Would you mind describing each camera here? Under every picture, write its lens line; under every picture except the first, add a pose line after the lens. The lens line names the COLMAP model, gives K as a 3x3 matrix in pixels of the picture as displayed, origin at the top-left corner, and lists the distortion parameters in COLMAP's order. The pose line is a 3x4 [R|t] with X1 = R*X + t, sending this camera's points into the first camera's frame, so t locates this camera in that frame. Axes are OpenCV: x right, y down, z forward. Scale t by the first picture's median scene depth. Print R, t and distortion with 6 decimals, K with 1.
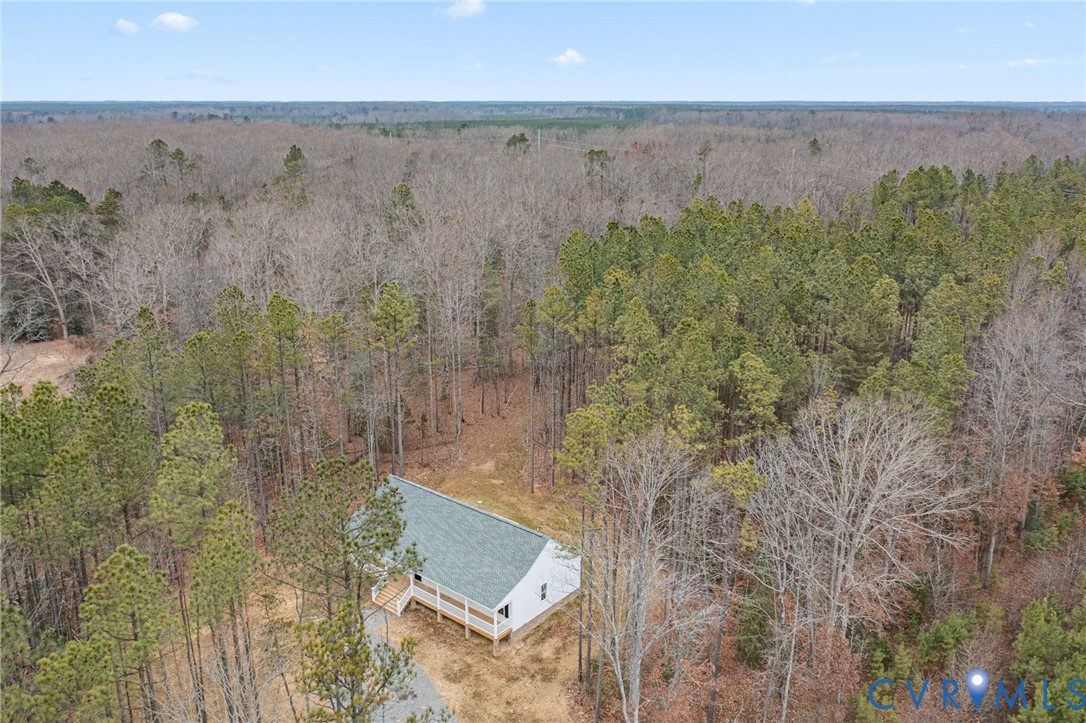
lens RADIAL K [[905.0, 0, 543.0], [0, 905.0, 361.5], [0, 0, 1]] dist [0.003780, 0.000461]
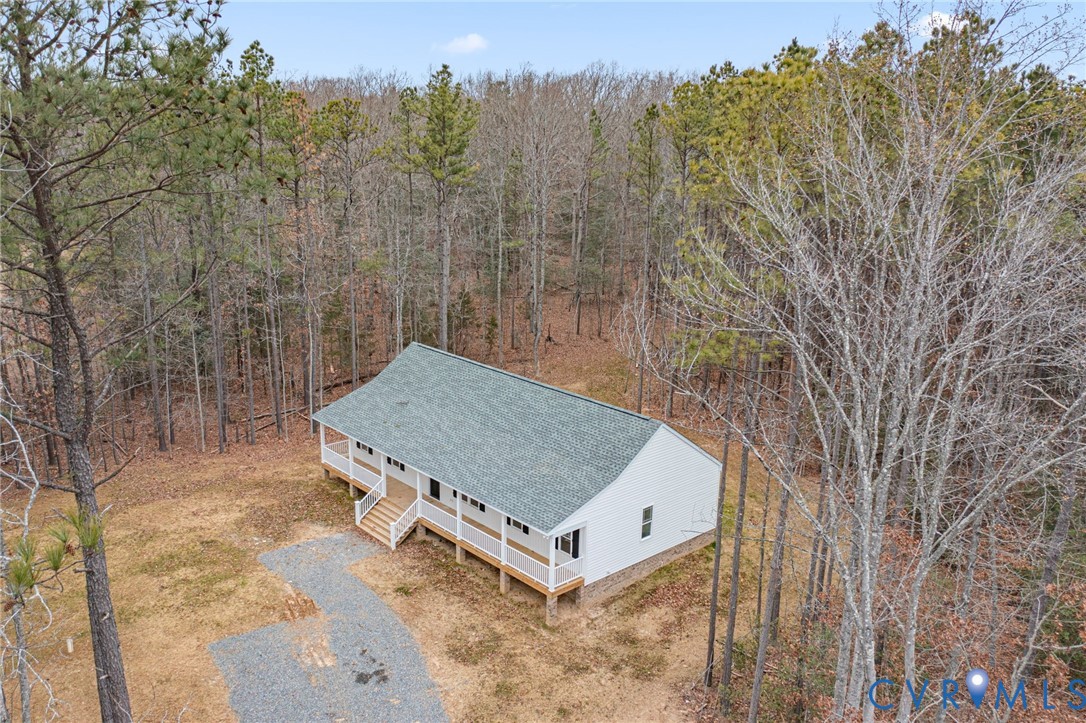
lens RADIAL K [[905.0, 0, 543.0], [0, 905.0, 361.5], [0, 0, 1]] dist [0.003780, 0.000461]
pose [[0.989587, 0.053070, -0.133799, 0.007005], [-0.060617, 0.996754, -0.052979, 0.195420], [0.130553, 0.060538, 0.989591, 0.454138]]
